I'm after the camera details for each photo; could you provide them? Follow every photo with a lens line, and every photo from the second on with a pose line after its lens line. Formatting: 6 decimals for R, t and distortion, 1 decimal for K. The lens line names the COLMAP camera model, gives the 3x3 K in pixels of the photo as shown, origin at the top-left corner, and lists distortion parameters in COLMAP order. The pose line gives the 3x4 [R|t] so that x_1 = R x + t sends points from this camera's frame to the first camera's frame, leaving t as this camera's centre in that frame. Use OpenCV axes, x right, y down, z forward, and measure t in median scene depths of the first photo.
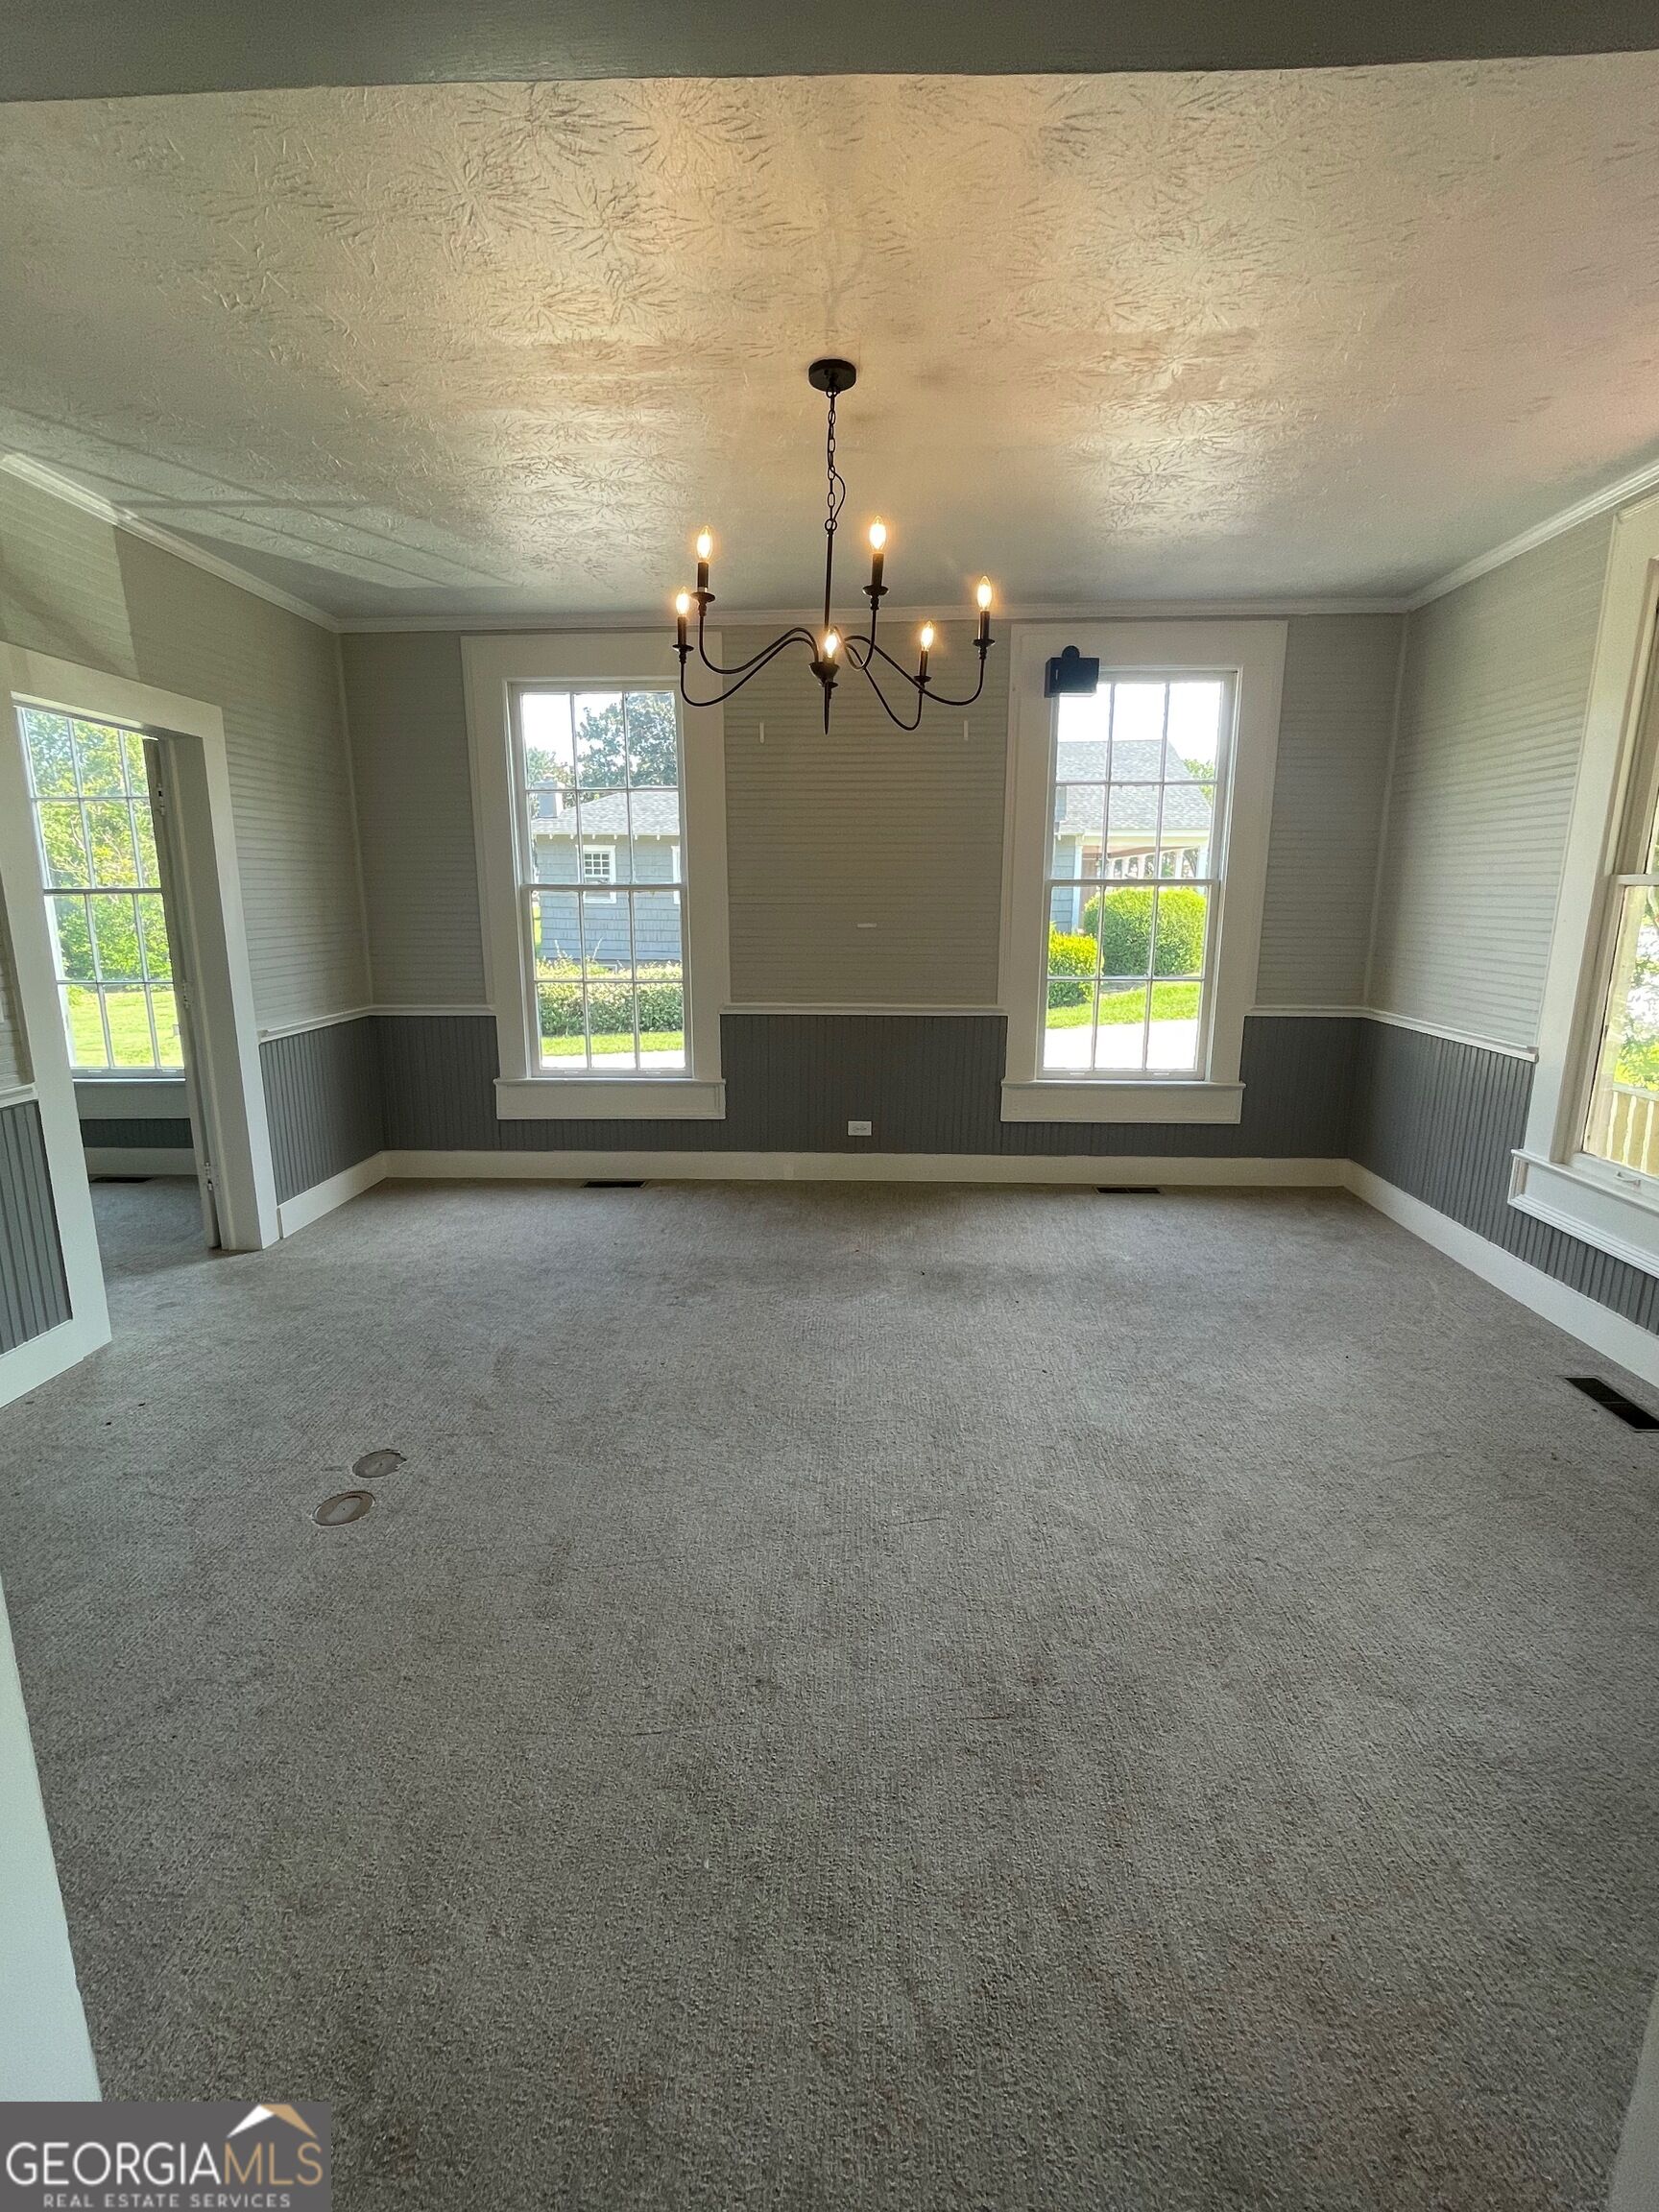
lens RADIAL K [[954.7, 0, 840.8], [0, 954.7, 1079.4], [0, 0, 1]] dist [-0.016715, 0.000191]
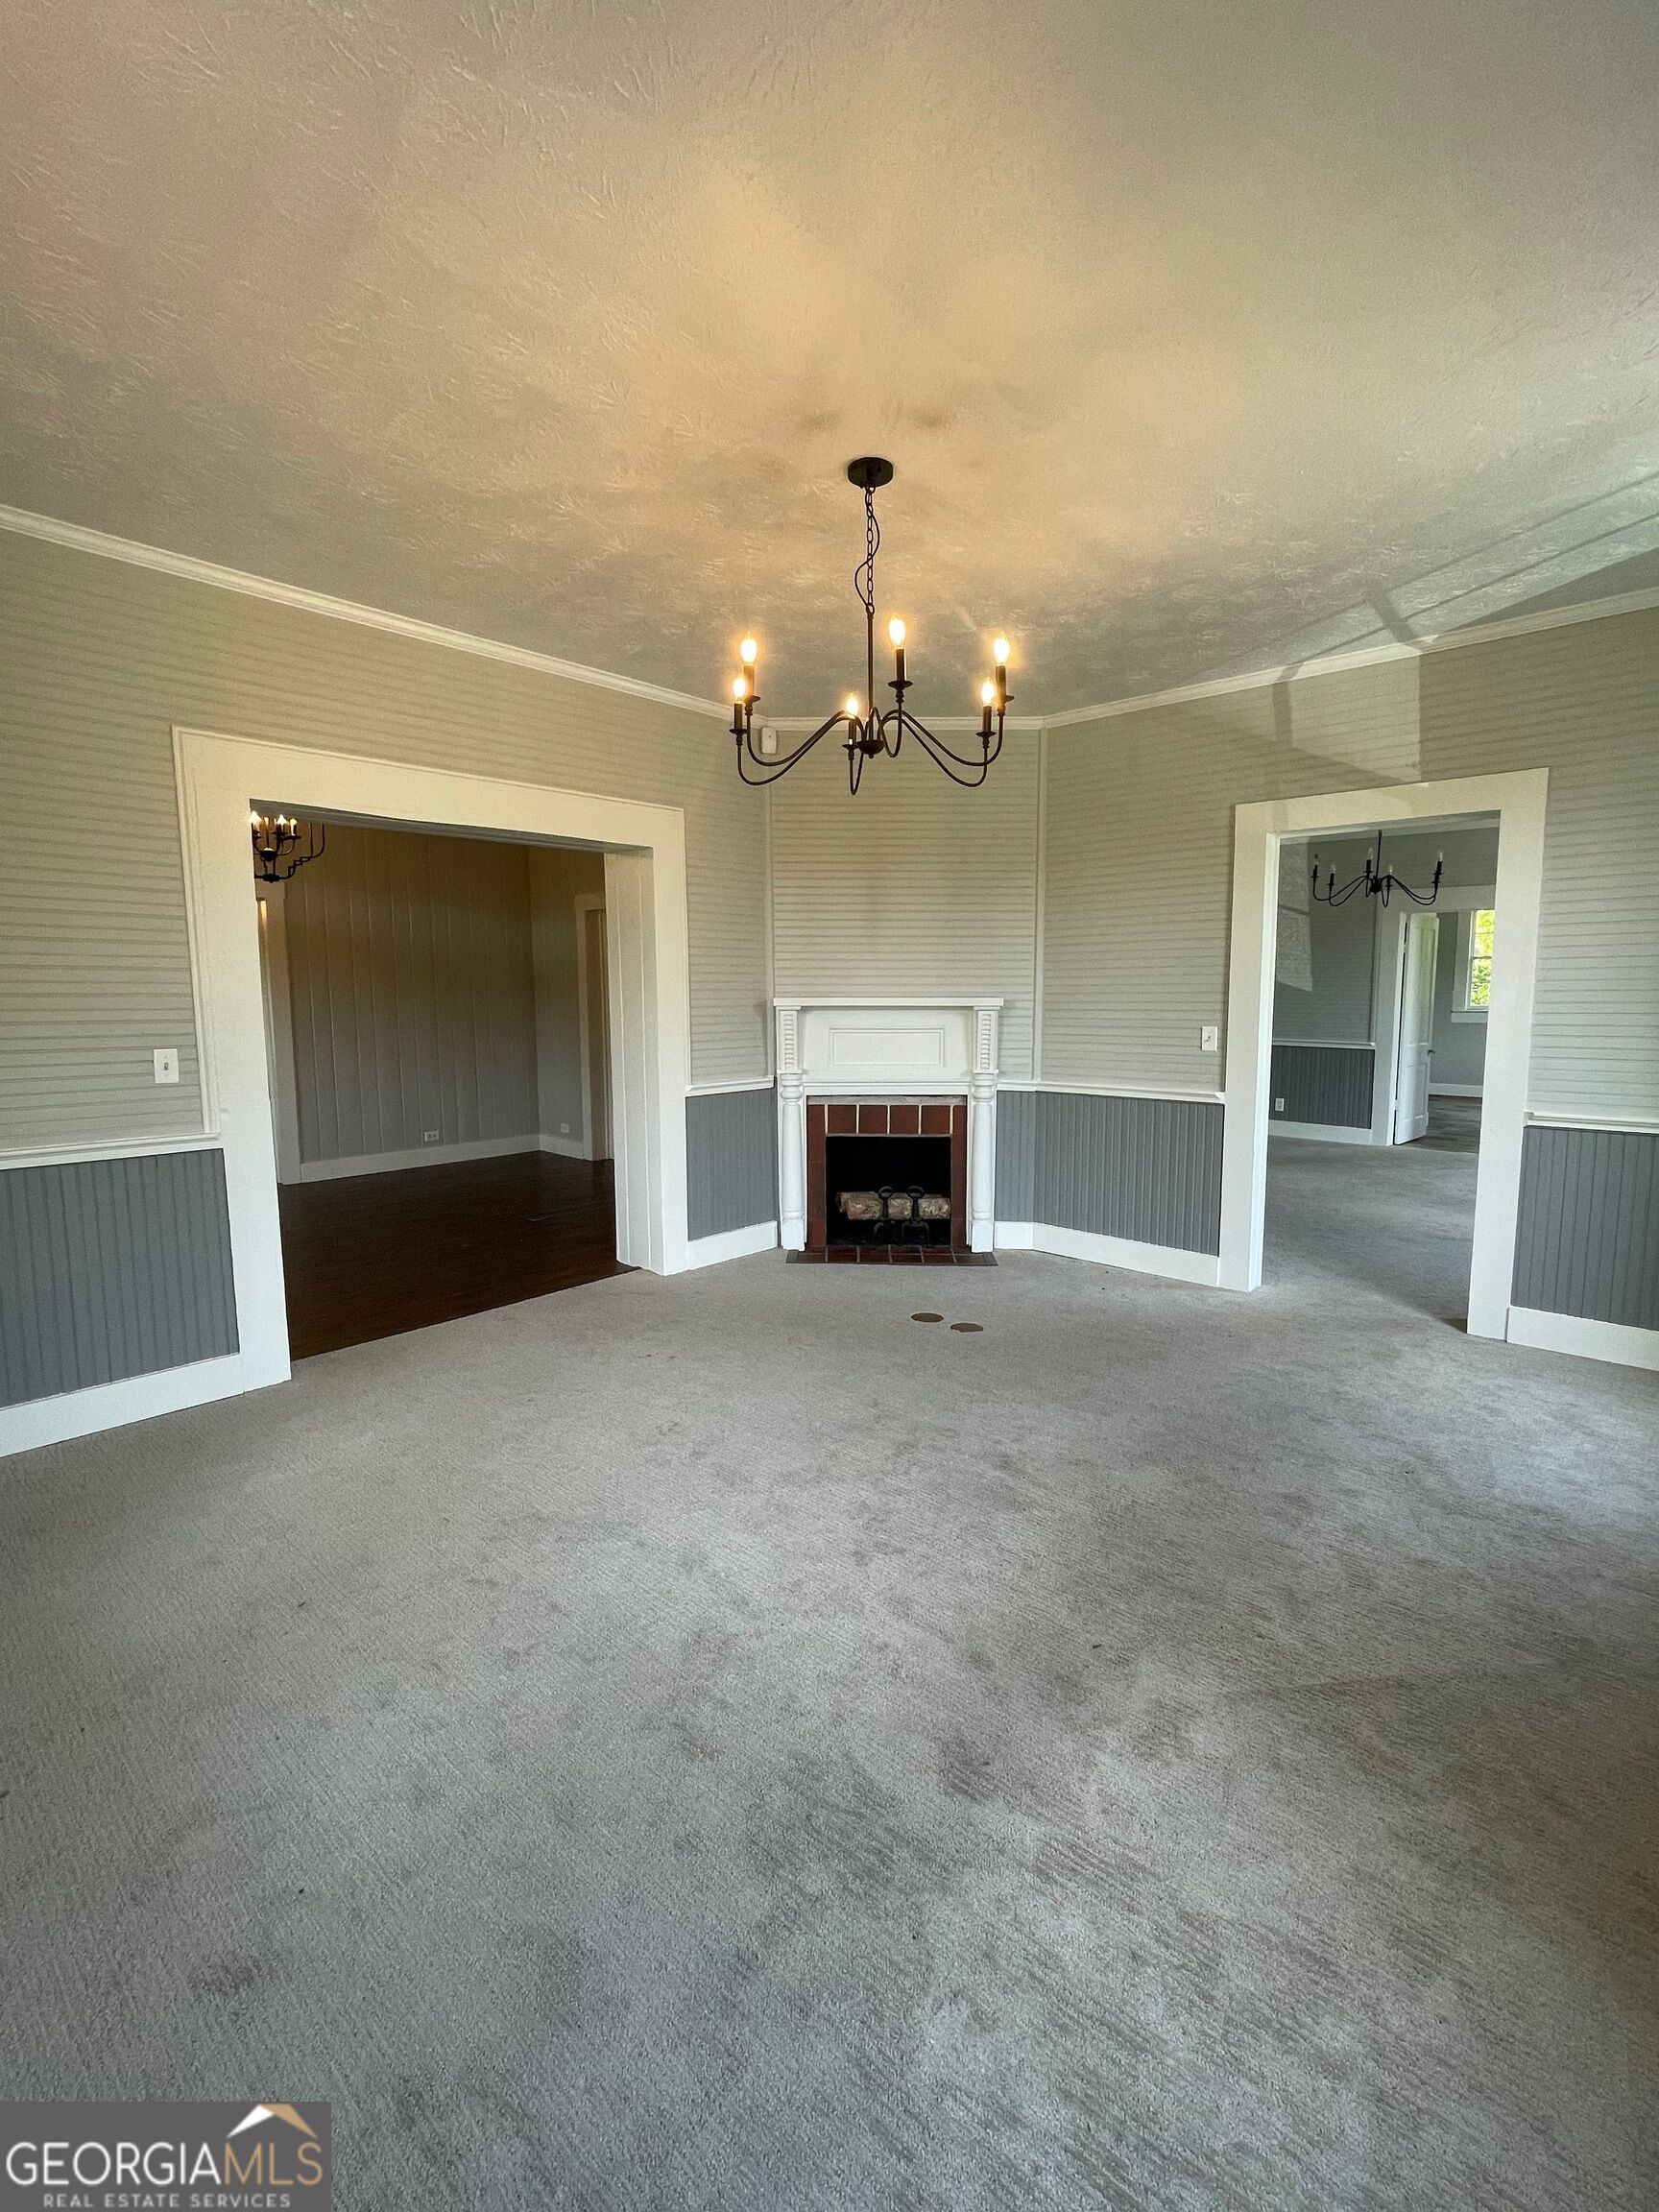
lens RADIAL K [[987.9, 0, 839.0], [0, 987.9, 1101.3], [0, 0, 1]] dist [-0.001686, 0.000982]
pose [[-0.633901, 0.089166, -0.768257, 0.699471], [-0.140824, 0.963420, 0.228013, -0.240554], [0.760485, 0.252727, -0.598156, 1.375314]]
